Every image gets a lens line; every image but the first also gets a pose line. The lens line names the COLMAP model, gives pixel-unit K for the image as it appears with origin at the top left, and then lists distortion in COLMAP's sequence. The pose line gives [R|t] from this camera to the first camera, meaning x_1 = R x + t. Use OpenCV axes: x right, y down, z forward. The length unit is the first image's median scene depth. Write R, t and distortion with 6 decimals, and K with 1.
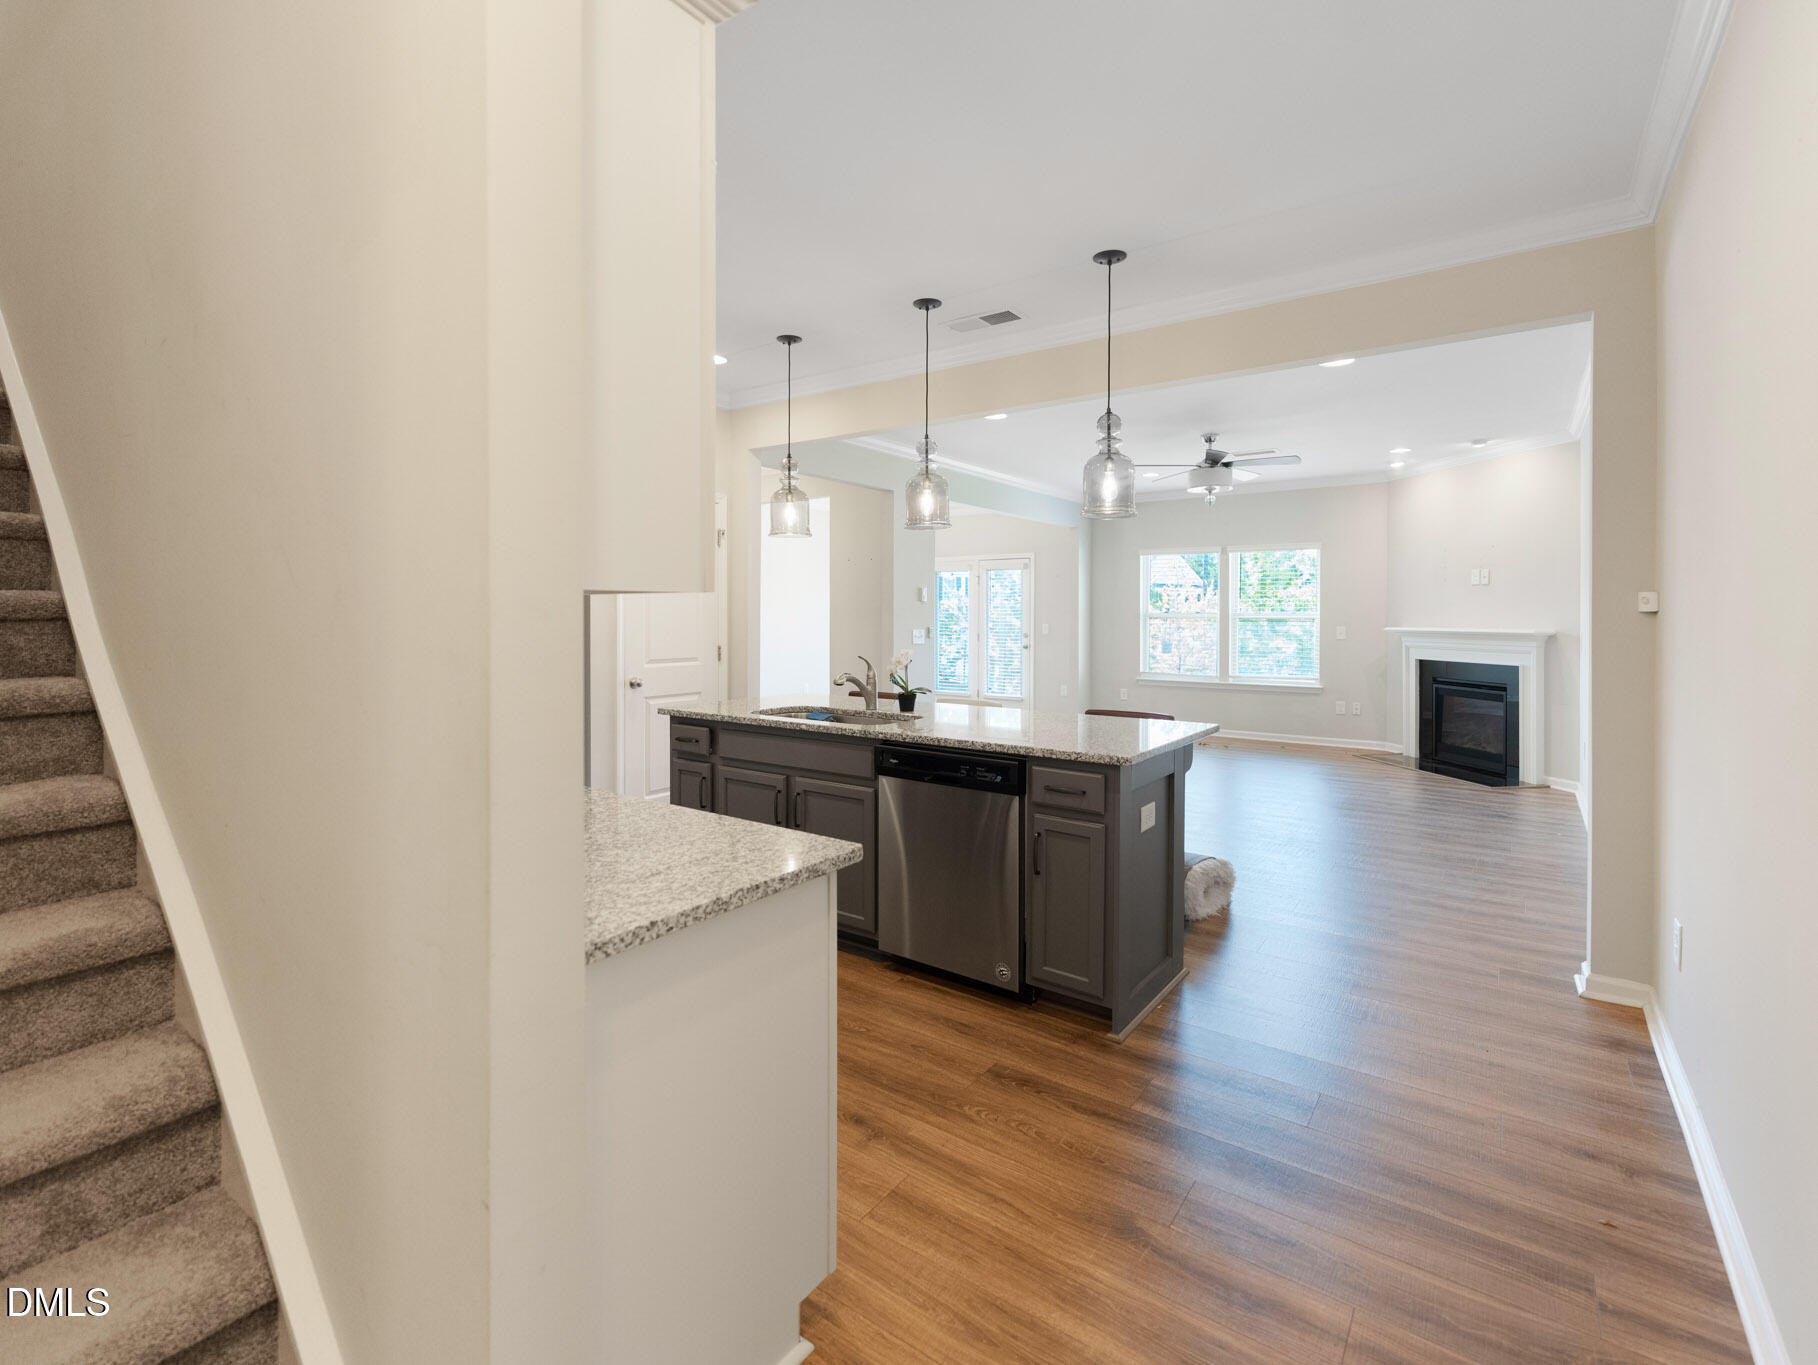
lens RADIAL K [[847.8, 0, 909.1], [0, 847.8, 621.8], [0, 0, 1]] dist [-0.000801, -0.000478]
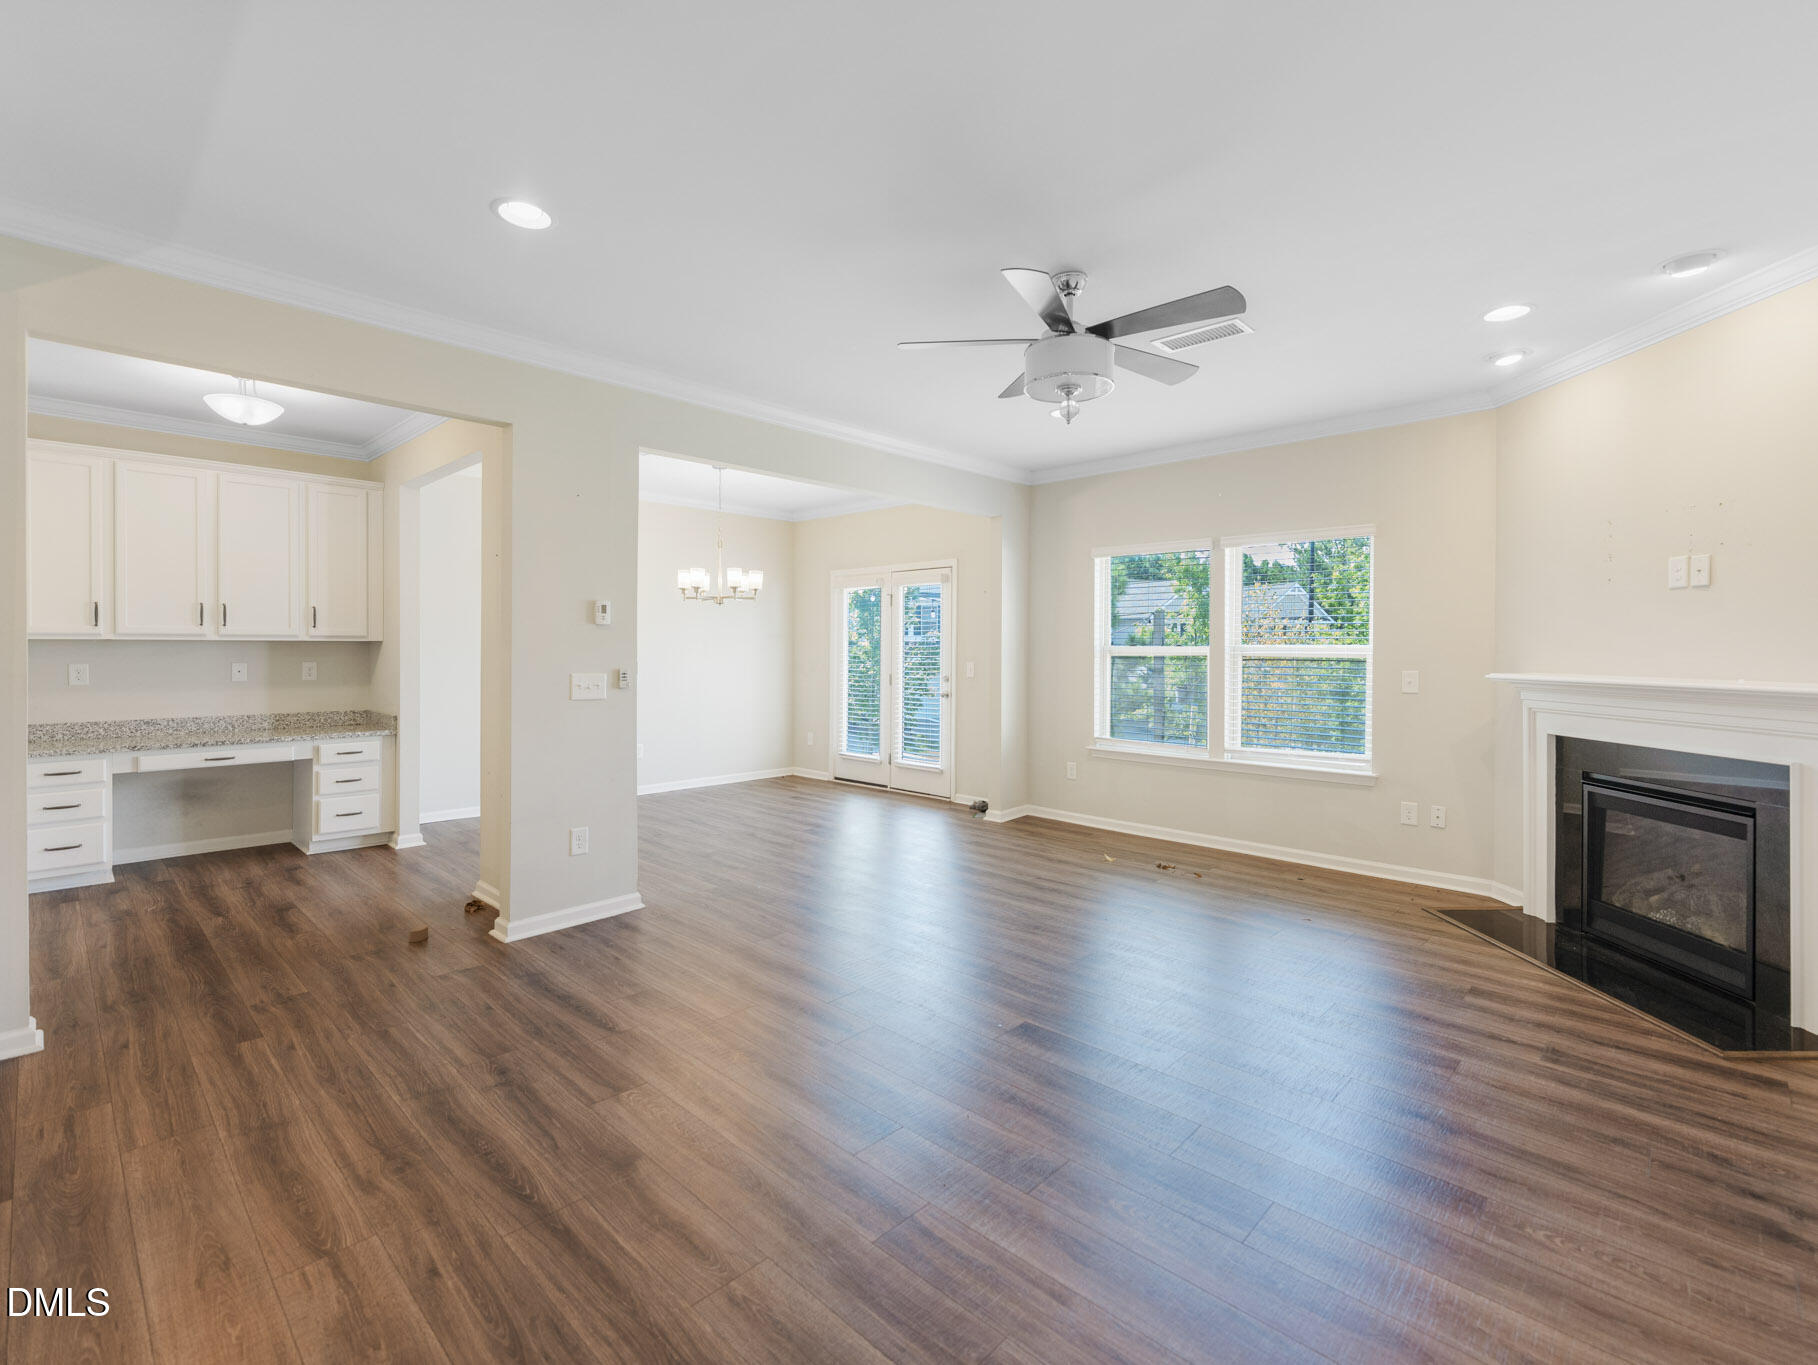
lens RADIAL K [[833.6, 0, 929.8], [0, 833.6, 653.3], [0, 0, 1]] dist [0.000888, -0.000082]
pose [[0.991963, 0.002945, -0.126494, 0.305325], [-0.003264, 0.999992, -0.002309, -0.003878], [0.126486, 0.002703, 0.991965, 0.473766]]
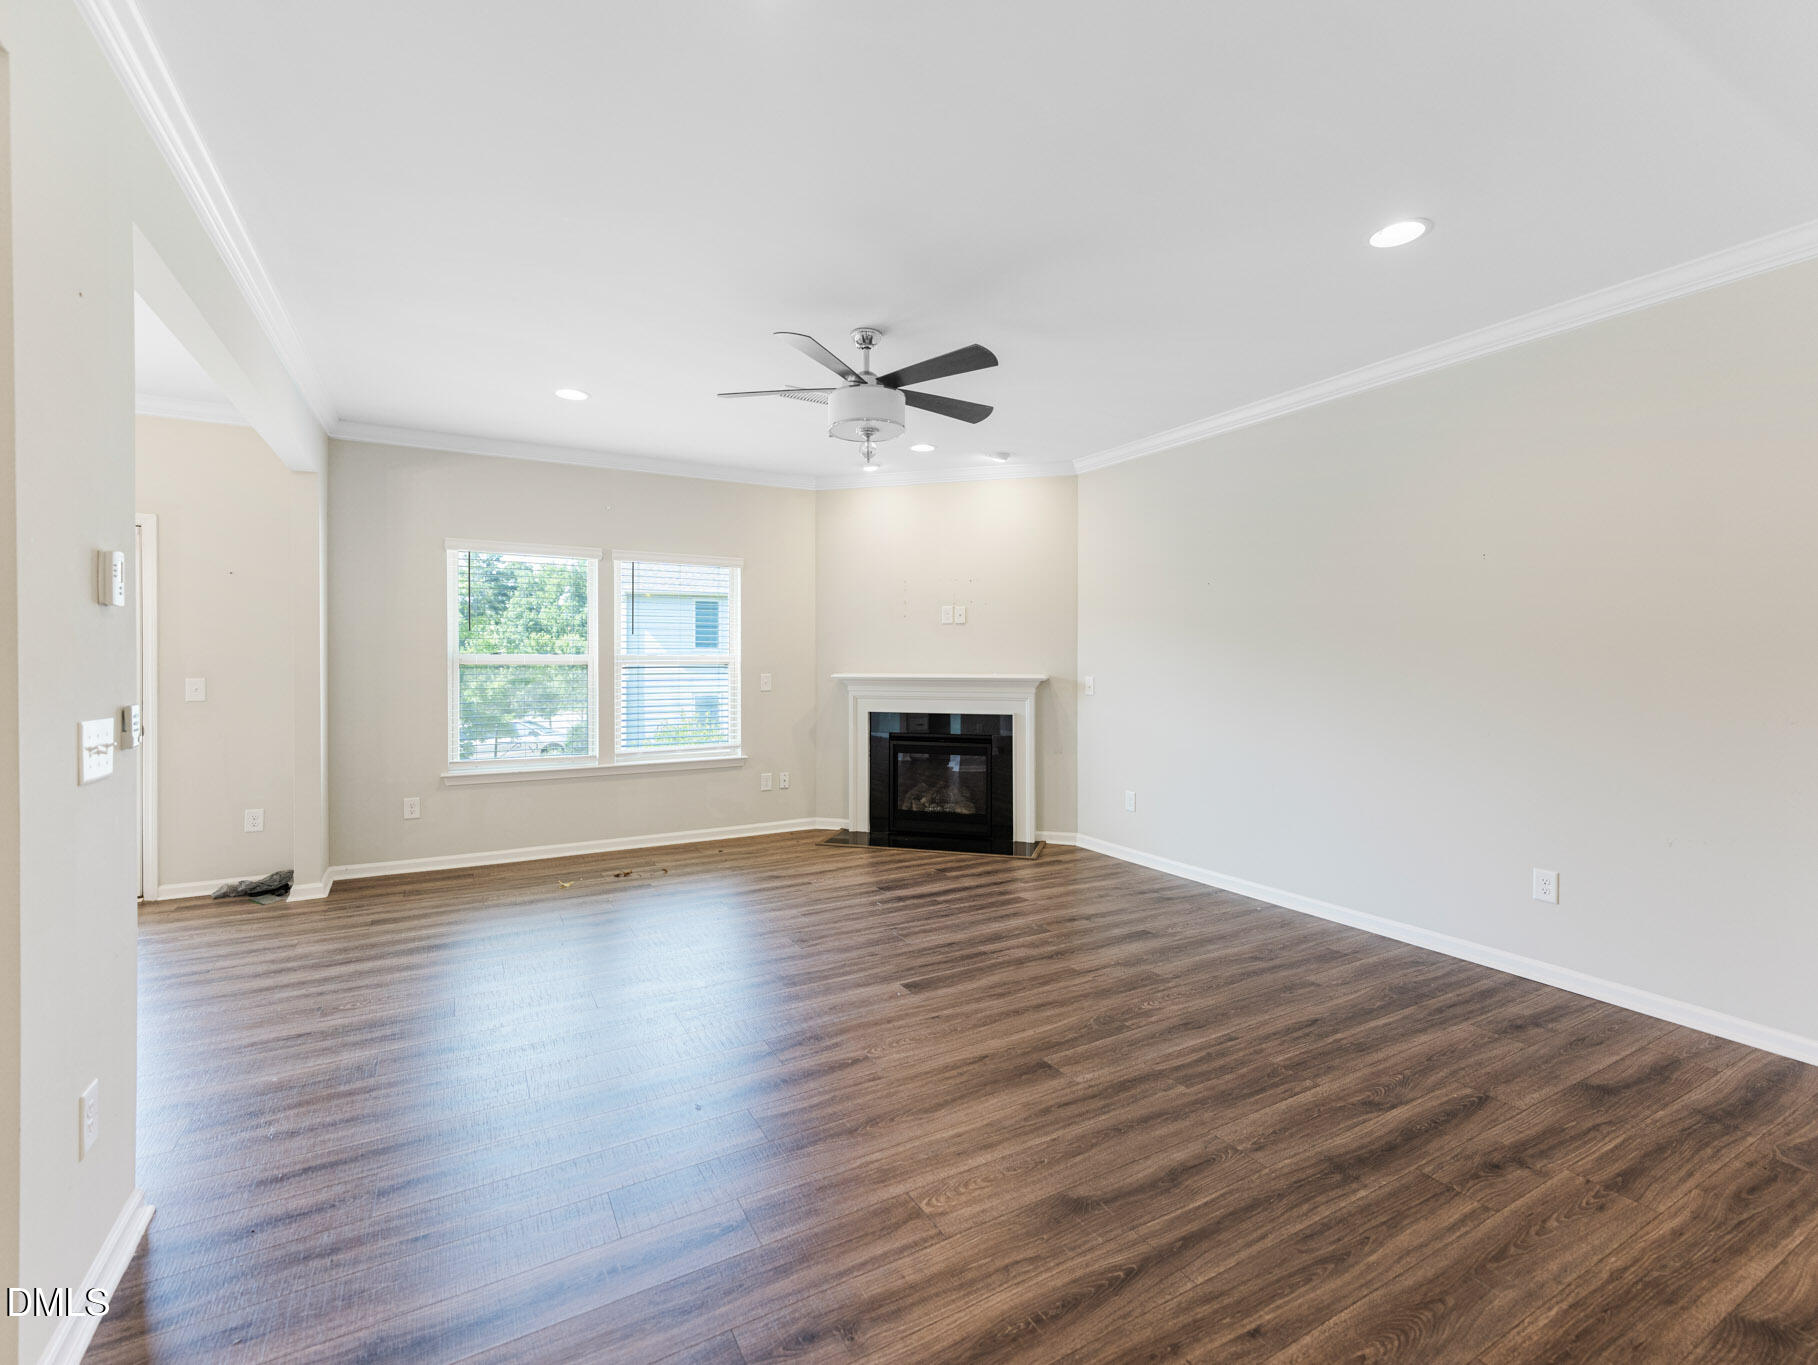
lens RADIAL K [[810.5, 0, 906.1], [0, 810.5, 659.0], [0, 0, 1]] dist [0.012232, -0.000177]
pose [[0.419637, -0.001580, 0.907690, -0.104626], [0.006306, 0.999979, -0.001174, -0.006506], [-0.907670, 0.006217, 0.419639, 0.686366]]
